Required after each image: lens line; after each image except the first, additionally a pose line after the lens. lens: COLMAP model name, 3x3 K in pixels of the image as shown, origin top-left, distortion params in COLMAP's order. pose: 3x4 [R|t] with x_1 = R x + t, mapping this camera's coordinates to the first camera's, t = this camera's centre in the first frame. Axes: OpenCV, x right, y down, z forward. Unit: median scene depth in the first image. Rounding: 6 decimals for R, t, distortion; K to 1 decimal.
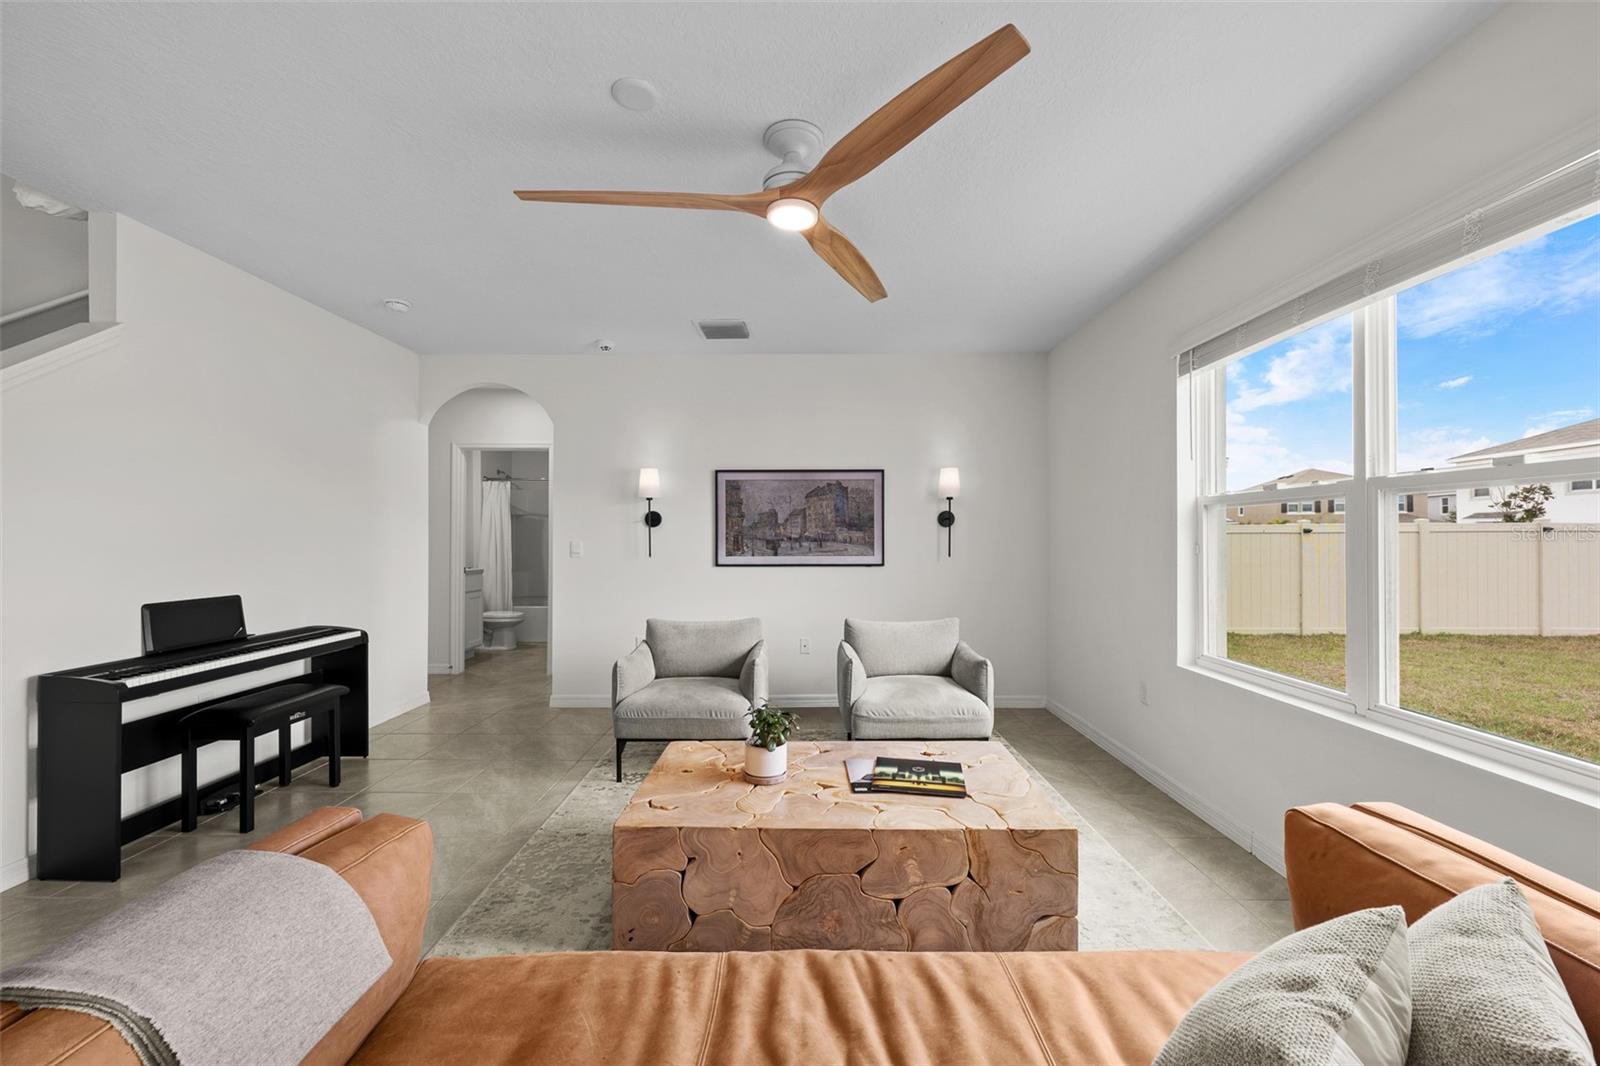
lens RADIAL K [[638.8, 0, 799.7], [0, 638.8, 531.7], [0, 0, 1]] dist [-0.001140, 0.000133]
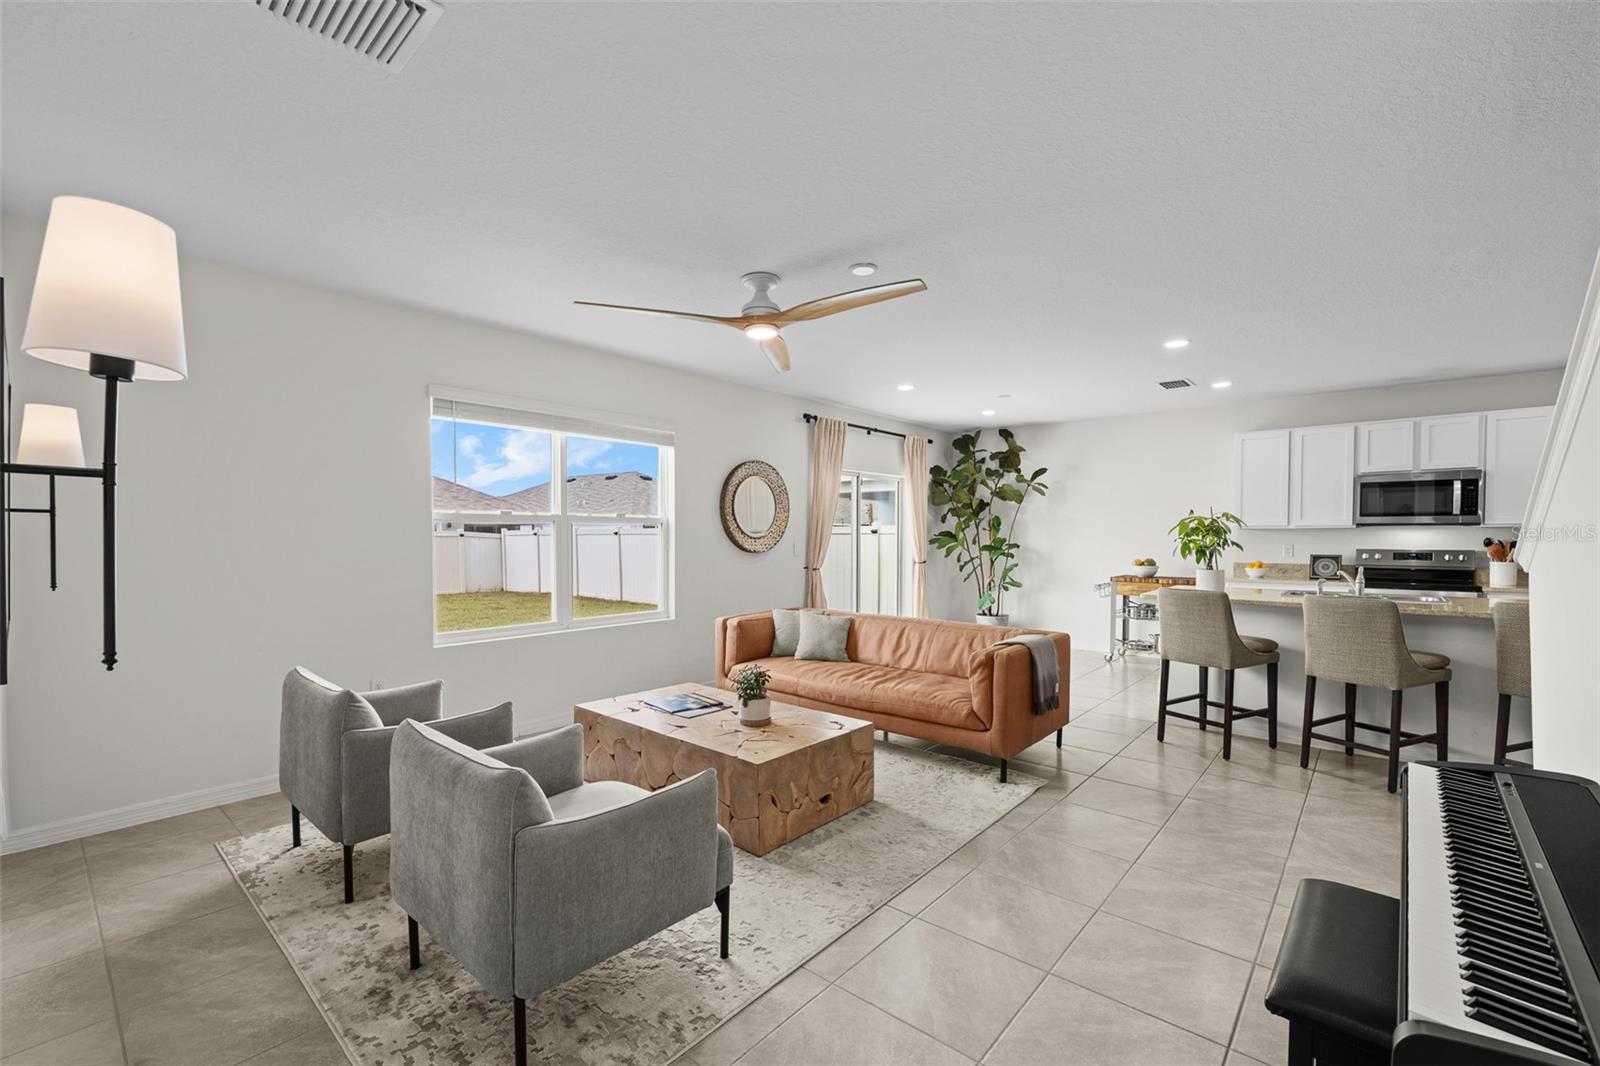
lens RADIAL K [[680.5, 0, 795.2], [0, 680.5, 539.5], [0, 0, 1]] dist [-0.001178, -0.000446]
pose [[-0.756916, -0.003832, 0.653501, -0.564483], [-0.006442, 0.999978, -0.001597, -0.001498], [-0.653481, -0.005418, -0.756924, 1.084083]]
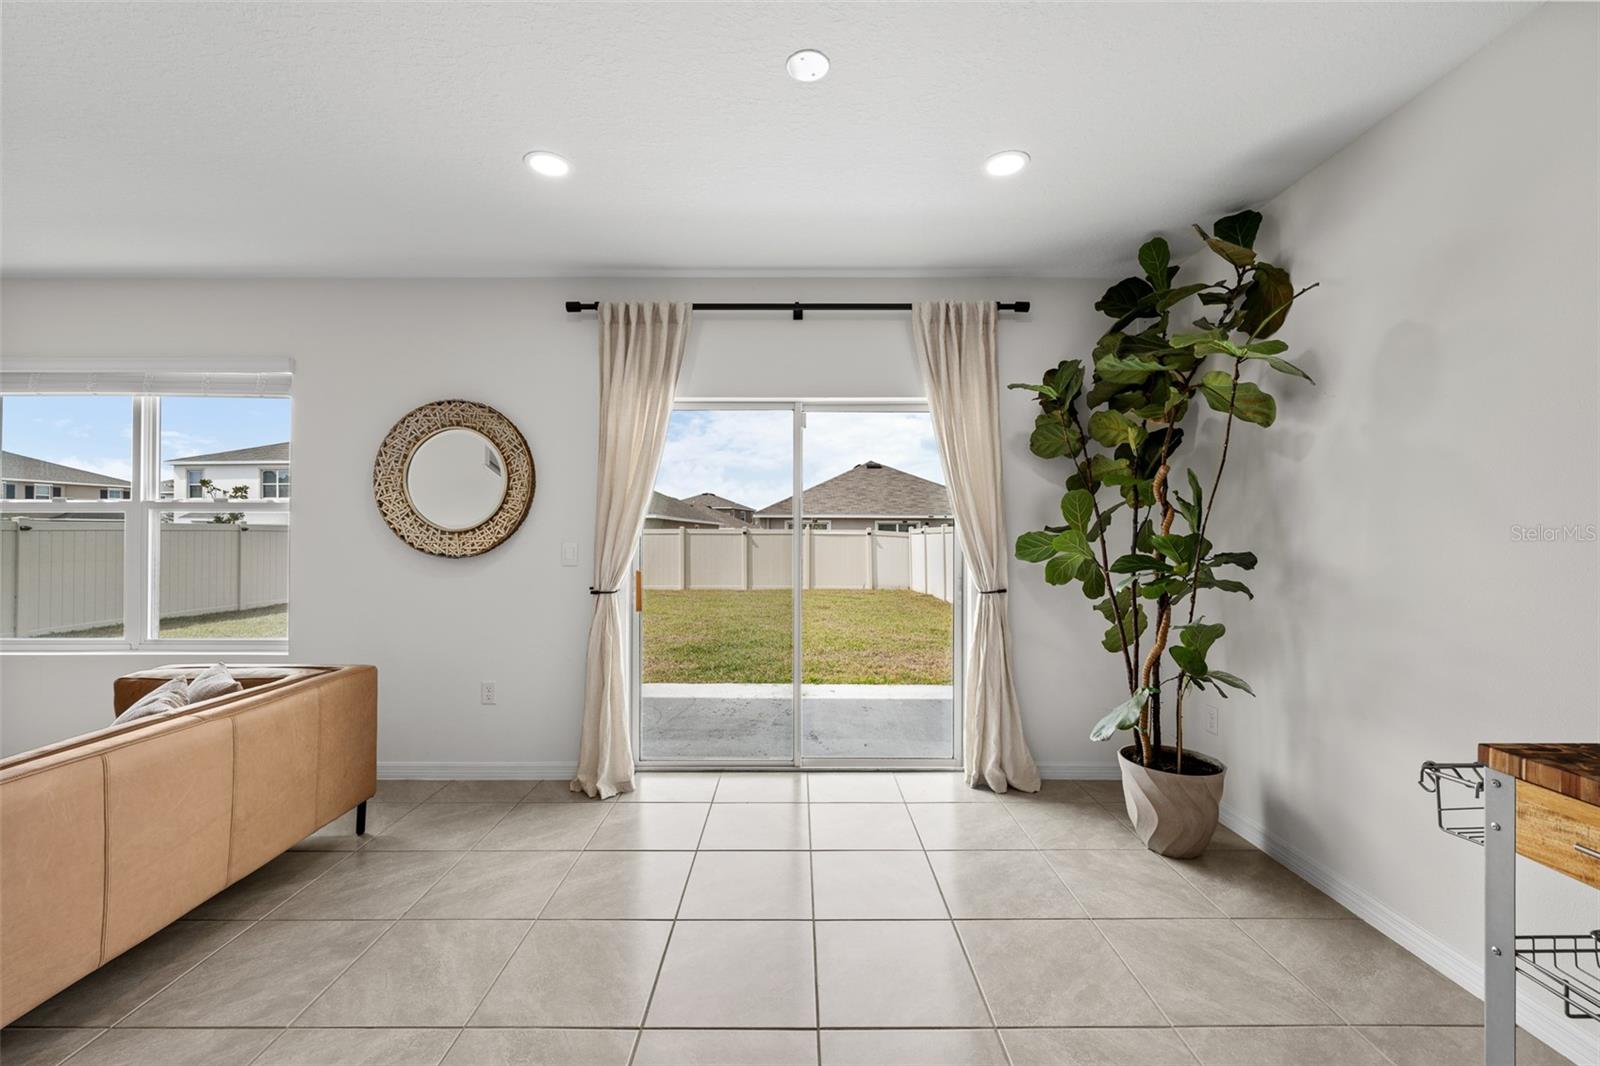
lens RADIAL K [[638.8, 0, 799.7], [0, 638.8, 531.7], [0, 0, 1]] dist [-0.001140, 0.000133]
pose [[-0.006832, 0.005790, 0.999960, -0.359971], [-0.011560, 0.999916, -0.005869, -0.008087], [-0.999910, -0.011599, -0.006765, -0.321064]]
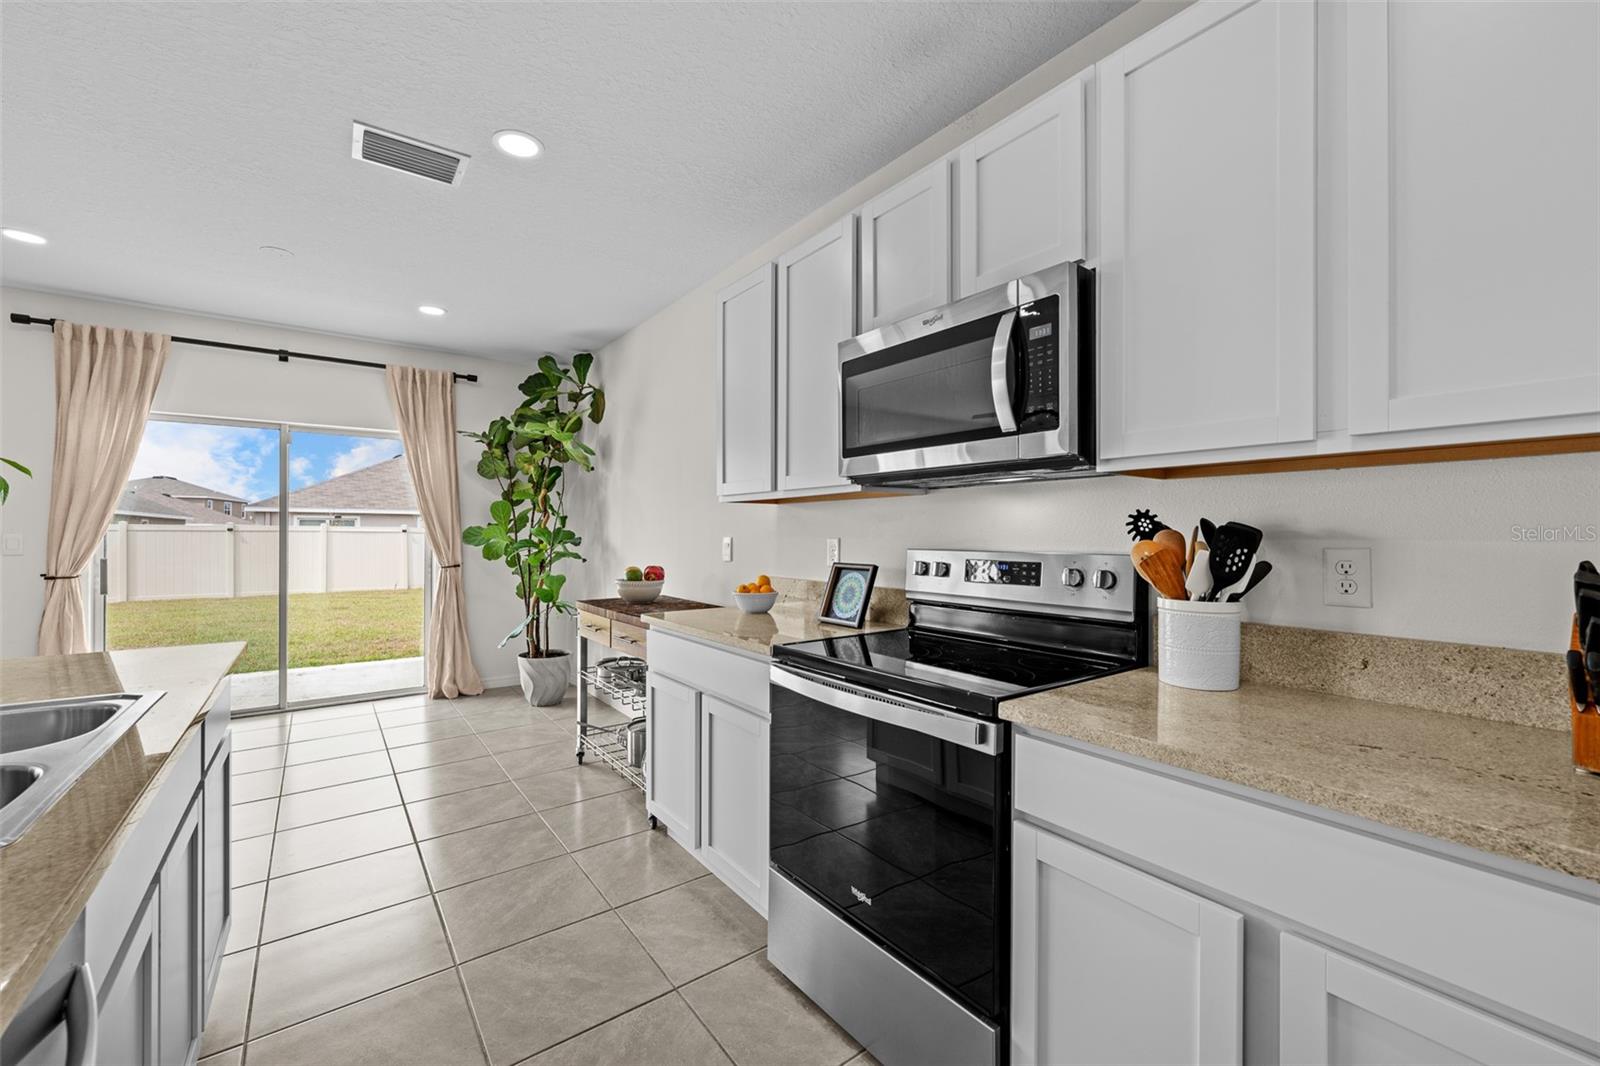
lens RADIAL K [[641.0, 0, 800.0], [0, 641.0, 533.0], [0, 0, 1]] dist [-0.002311, -0.000055]
pose [[-0.603808, 0.001111, 0.797129, -0.873893], [-0.009247, 0.999922, -0.008398, 0.000467], [-0.797076, -0.012442, -0.603751, -0.364533]]
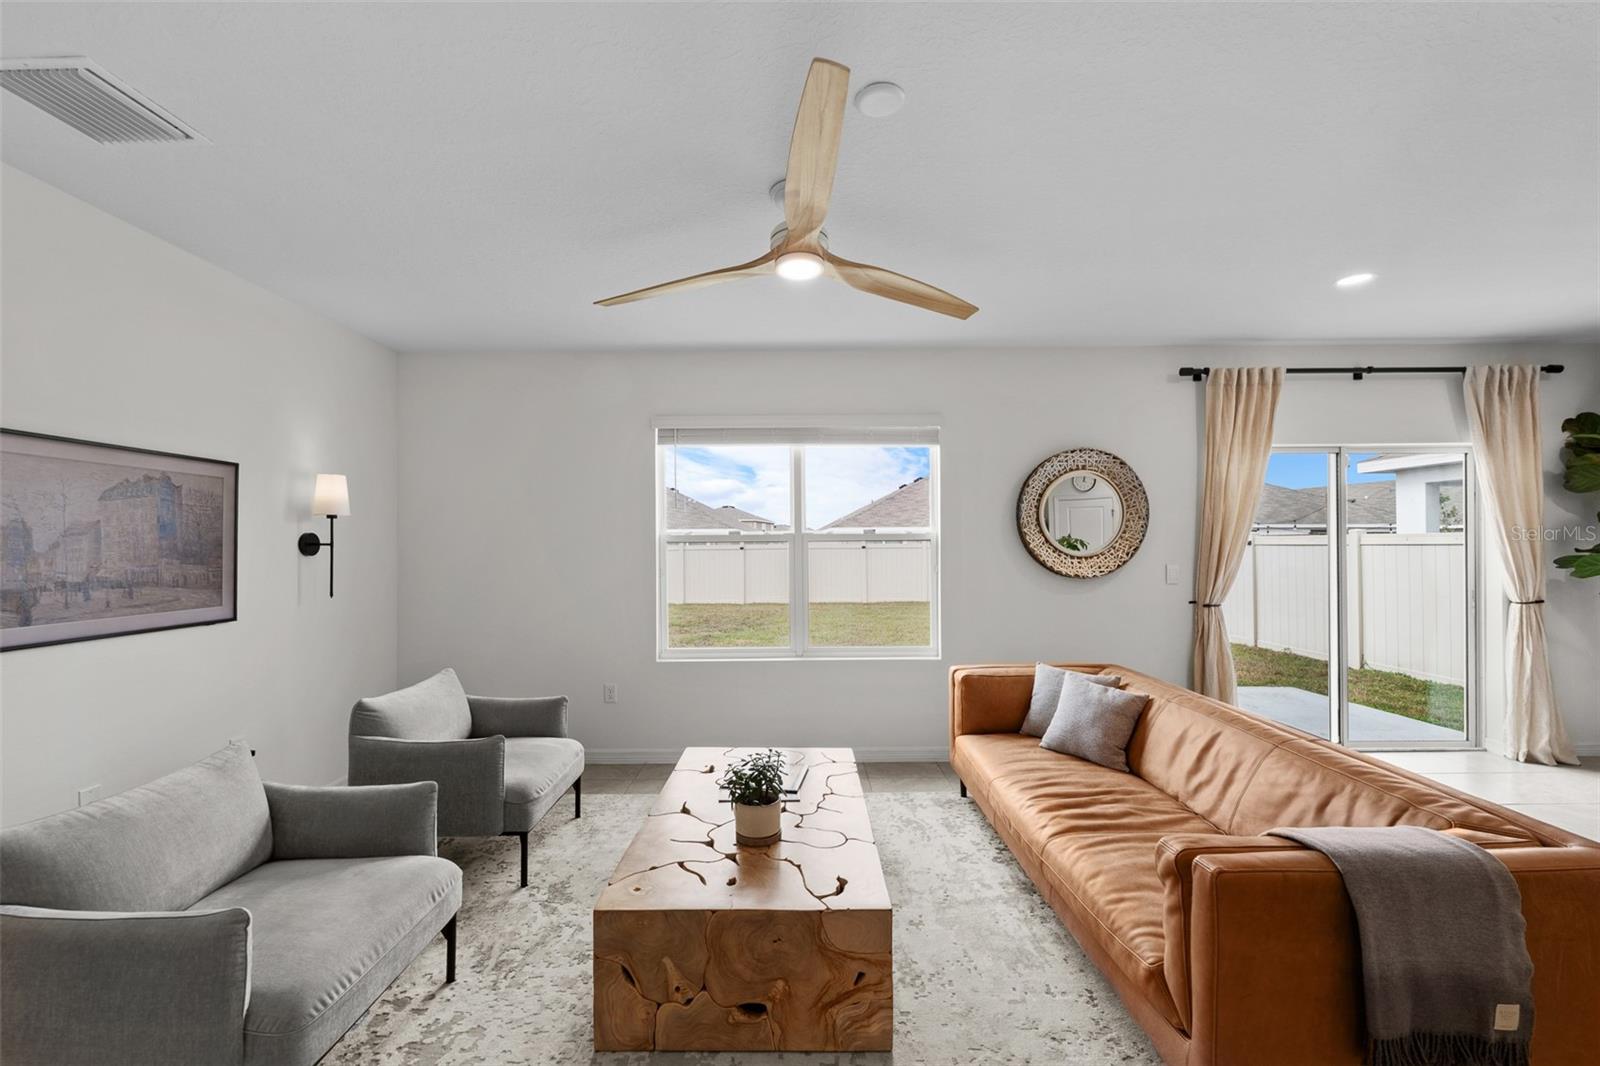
lens RADIAL K [[645.8, 0, 797.0], [0, 645.8, 545.2], [0, 0, 1]] dist [-0.000689, 0.000022]
pose [[-0.007013, 0.004525, 0.999965, -0.529239], [-0.003081, 0.999985, -0.004546, -0.019000], [-0.999971, -0.003113, -0.006999, 0.504882]]
